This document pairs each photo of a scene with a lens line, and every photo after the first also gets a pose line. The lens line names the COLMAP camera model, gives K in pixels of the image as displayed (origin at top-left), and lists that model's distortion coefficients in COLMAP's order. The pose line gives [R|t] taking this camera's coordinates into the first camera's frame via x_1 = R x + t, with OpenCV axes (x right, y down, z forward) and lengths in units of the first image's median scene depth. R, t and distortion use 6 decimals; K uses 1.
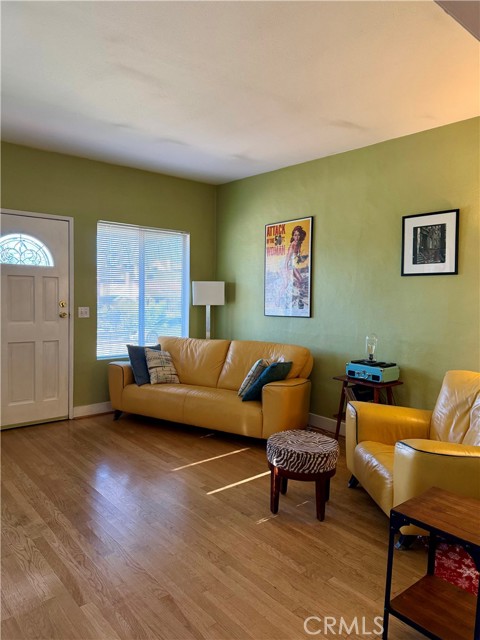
lens RADIAL K [[449.5, 0, 240.0], [0, 449.5, 320.0], [0, 0, 1]] dist [0.138456, -0.203976]
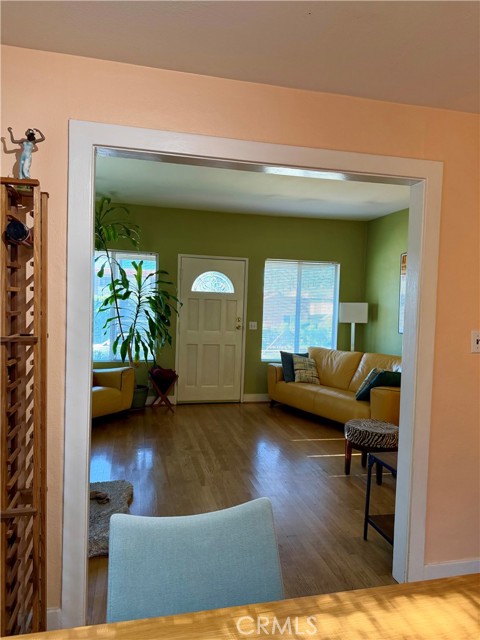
lens RADIAL K [[449.5, 0, 240.0], [0, 449.5, 320.0], [0, 0, 1]] dist [0.138456, -0.203976]
pose [[0.889923, 0.021404, -0.455608, 0.243405], [-0.041201, 0.998587, -0.033562, 0.013315], [0.454246, 0.048639, 0.889547, -0.227441]]
